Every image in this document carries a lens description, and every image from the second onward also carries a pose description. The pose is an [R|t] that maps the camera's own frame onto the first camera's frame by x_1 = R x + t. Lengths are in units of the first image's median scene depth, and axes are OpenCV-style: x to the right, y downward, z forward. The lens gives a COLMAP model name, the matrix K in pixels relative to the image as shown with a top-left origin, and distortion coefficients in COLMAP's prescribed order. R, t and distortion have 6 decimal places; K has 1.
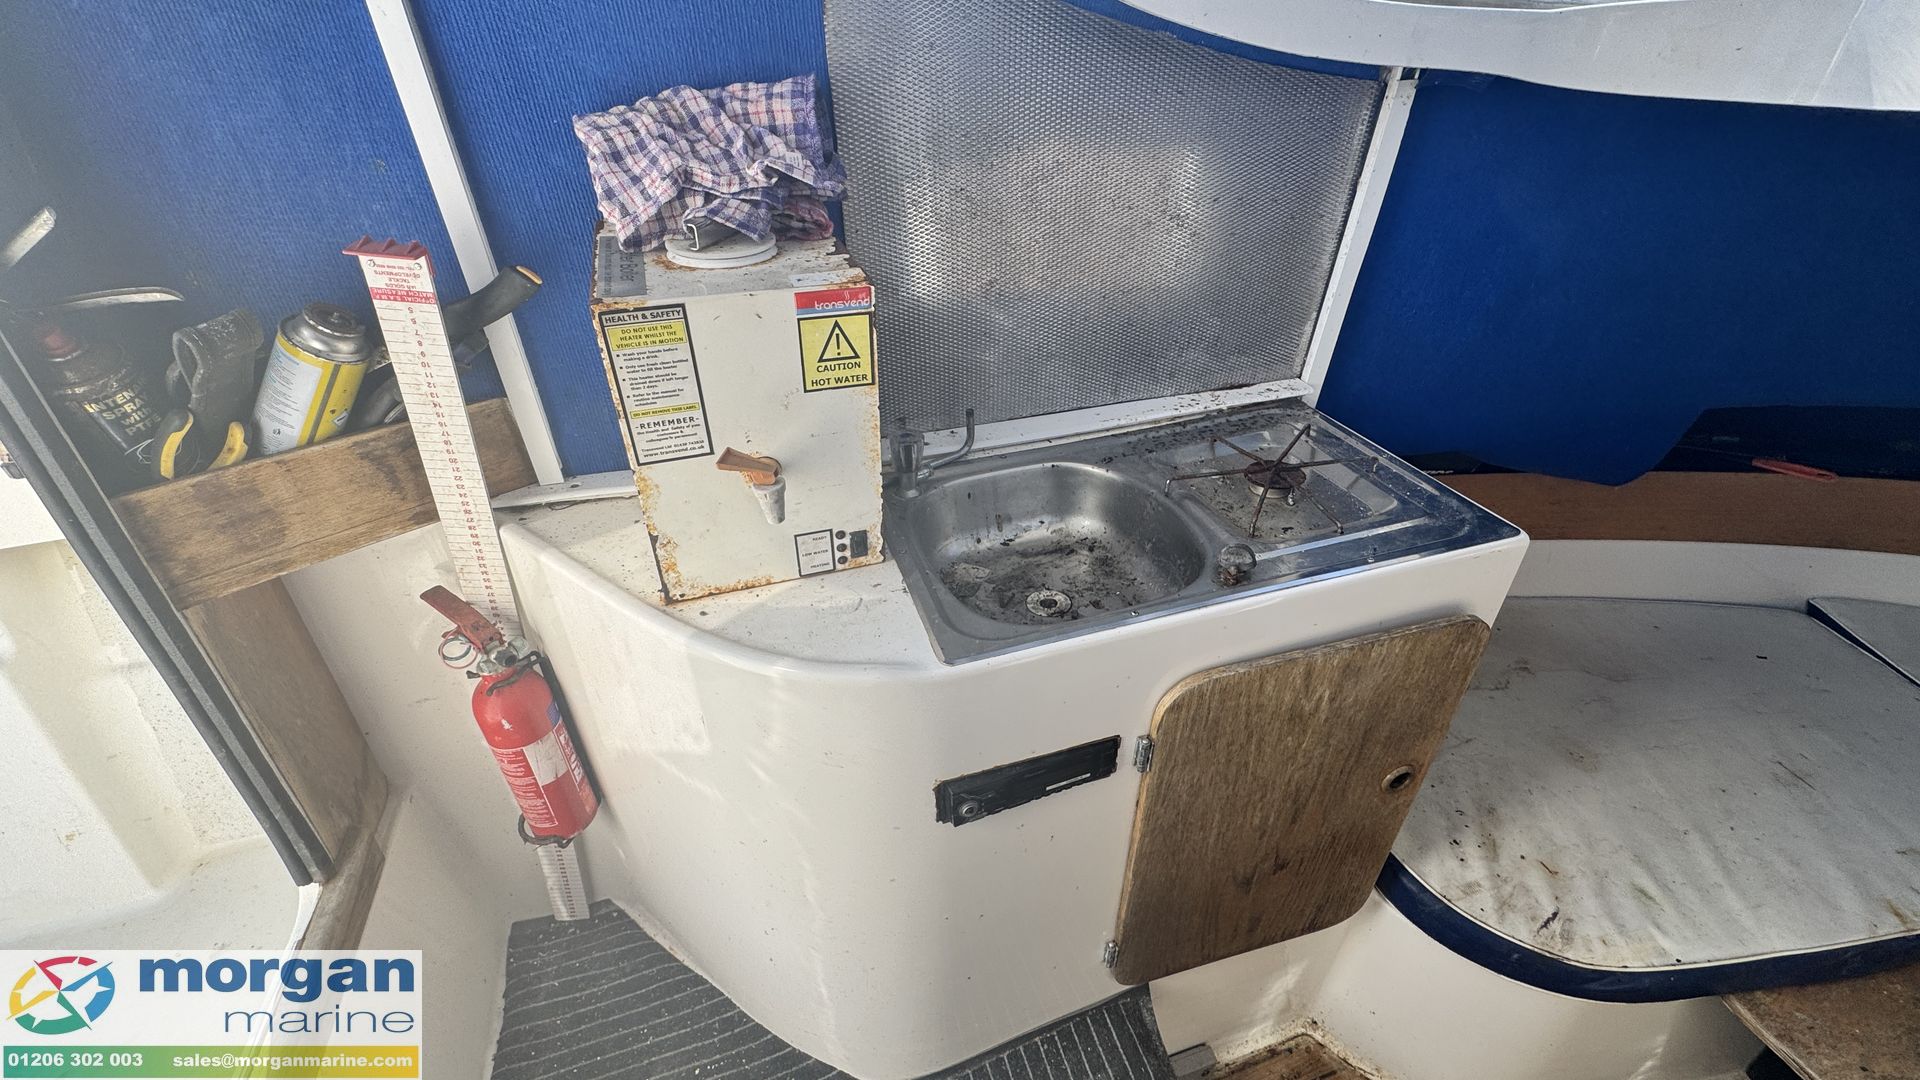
lens RADIAL K [[766.9, 0, 960.3], [0, 766.9, 536.6], [0, 0, 1]] dist [-0.003997, 0.000215]
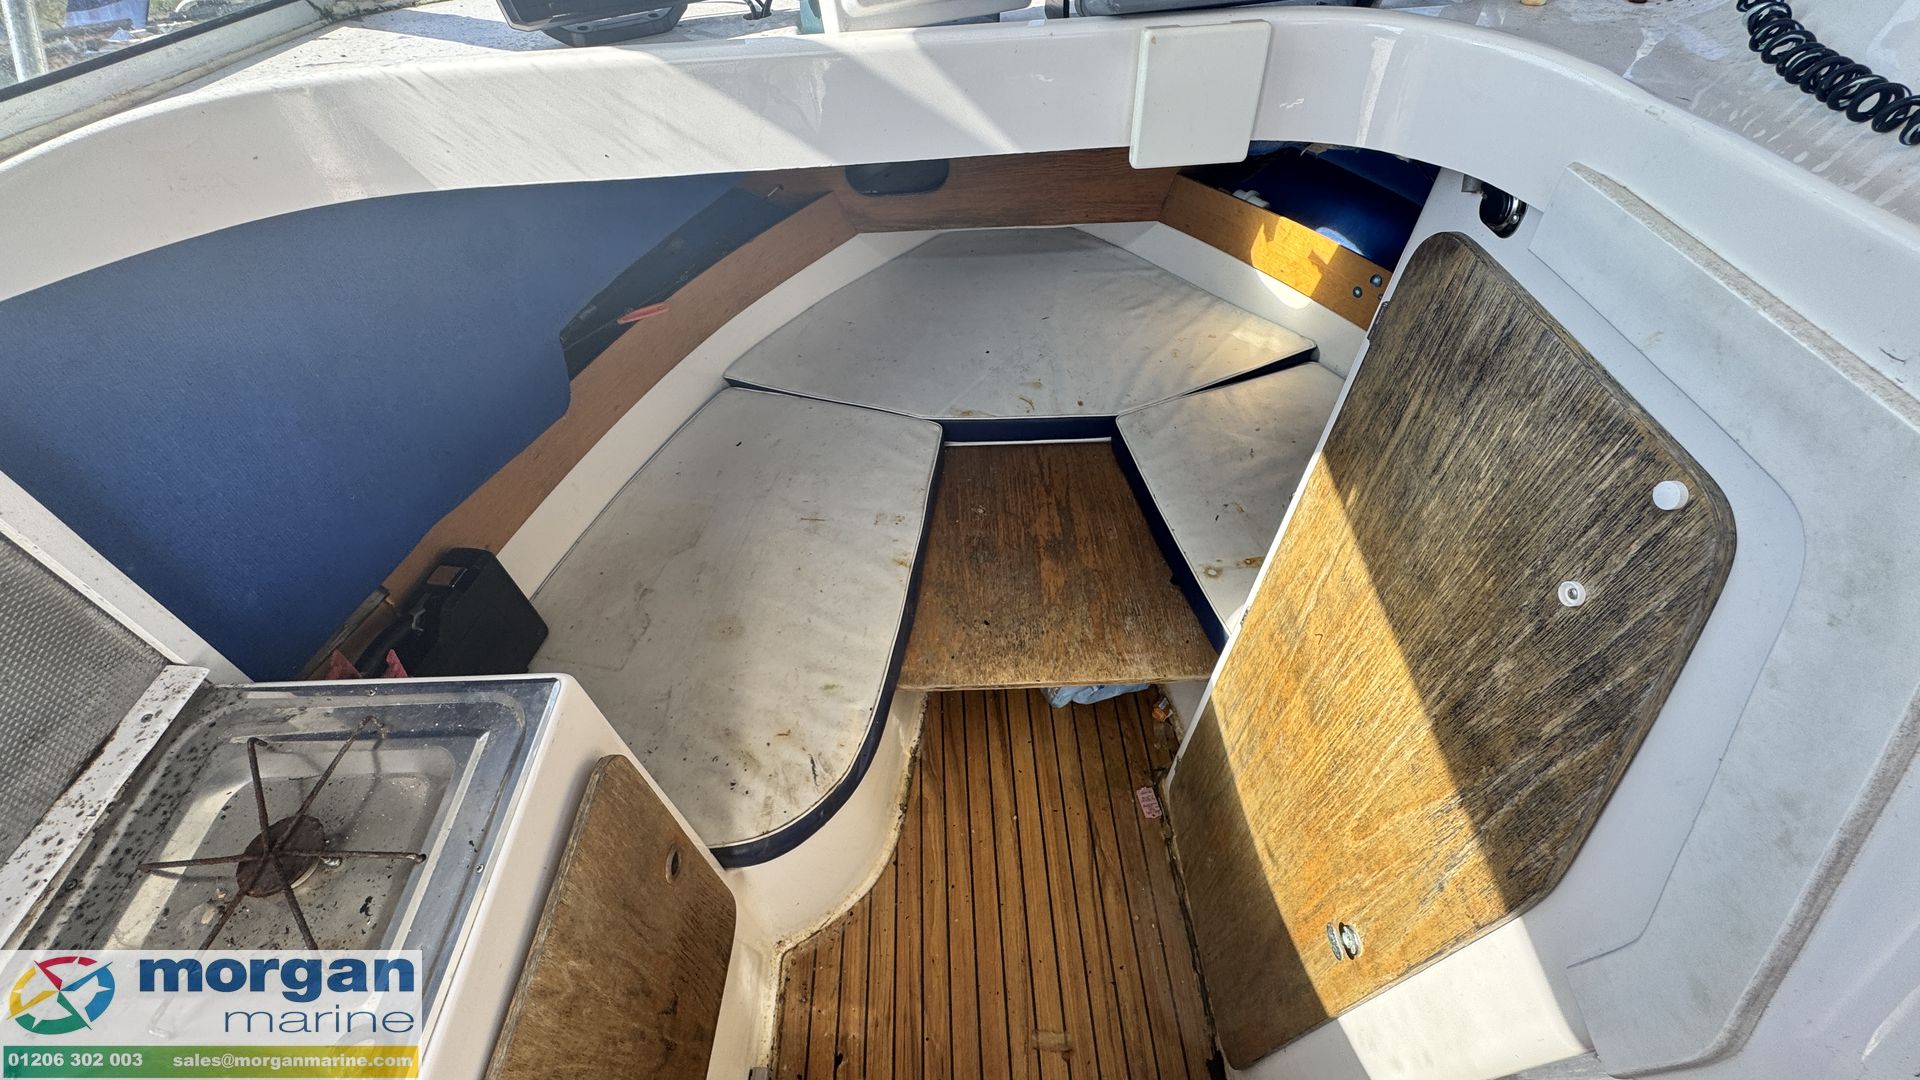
lens RADIAL K [[766.9, 0, 960.3], [0, 766.9, 536.6], [0, 0, 1]] dist [-0.003997, 0.000215]
pose [[0.273101, -0.708394, 0.650841, 0.266731], [0.541228, 0.672471, 0.504831, -0.243969], [-0.795291, 0.214383, 0.567056, 0.009318]]
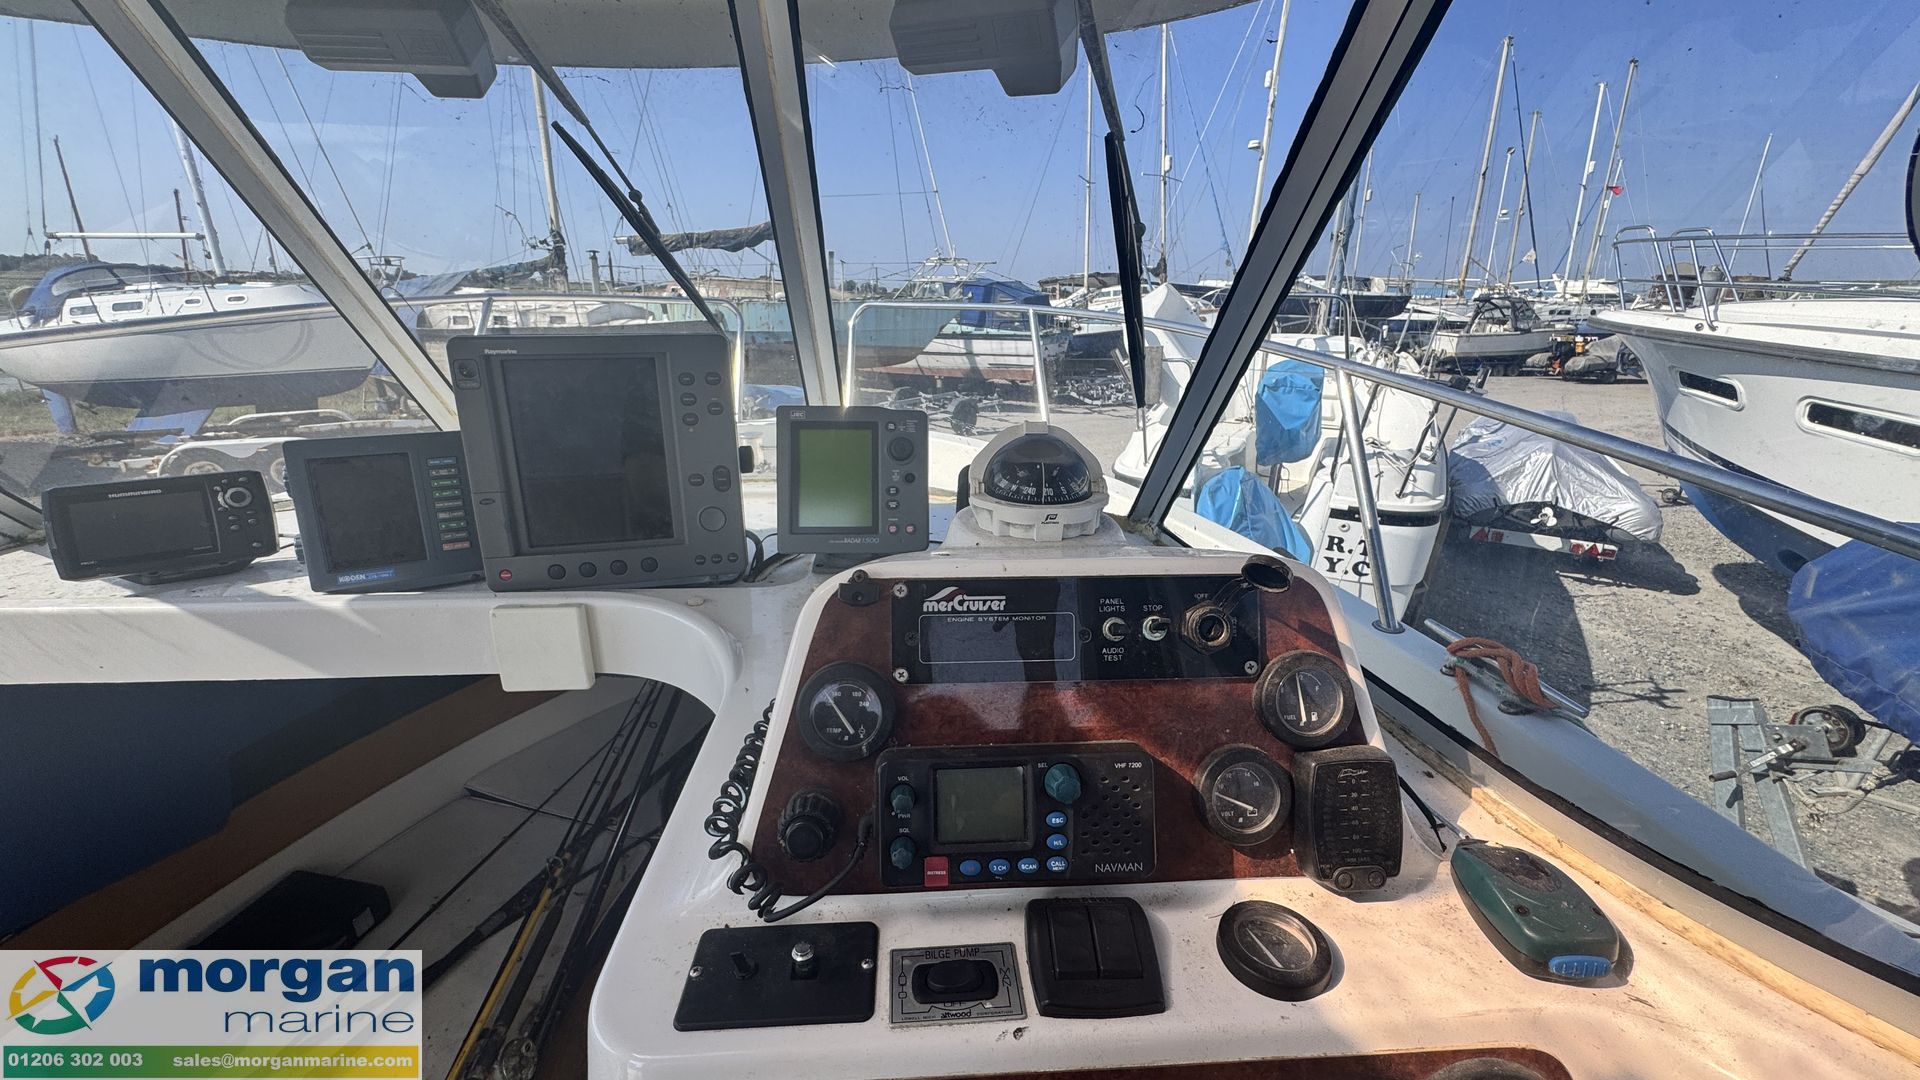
lens RADIAL K [[768.3, 0, 956.6], [0, 768.3, 536.6], [0, 0, 1]] dist [-0.004176, 0.000500]
pose [[0.253890, -0.310103, 0.916175, 0.332060], [0.500245, 0.852789, 0.150021, -0.086295], [-0.827825, 0.420223, 0.371642, -0.572820]]
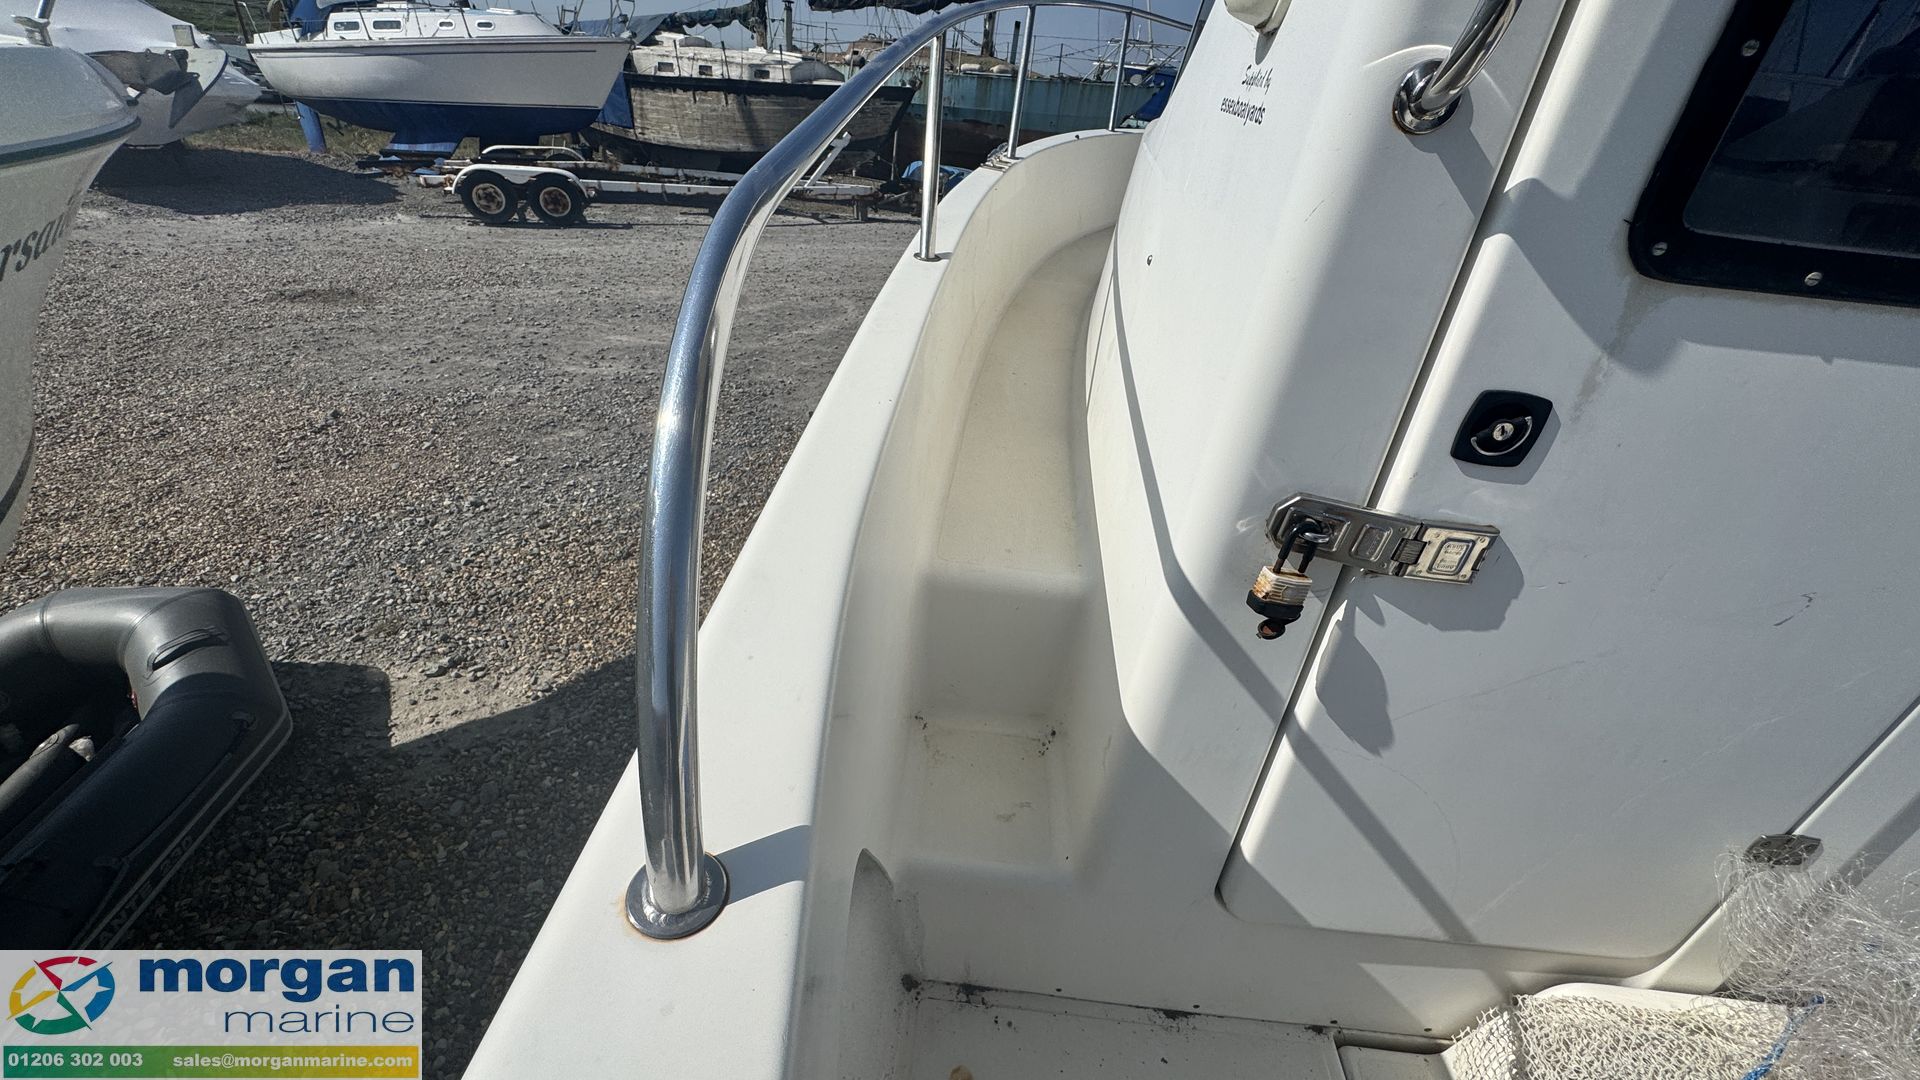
lens RADIAL K [[767.9, 0, 959.7], [0, 767.9, 537.4], [0, 0, 1]] dist [-0.002556, -0.000435]
pose [[0.376764, -0.467190, 0.799864, -1.309277], [0.418433, 0.856213, 0.303006, -0.421726], [-0.826416, 0.220528, 0.518078, 0.465563]]
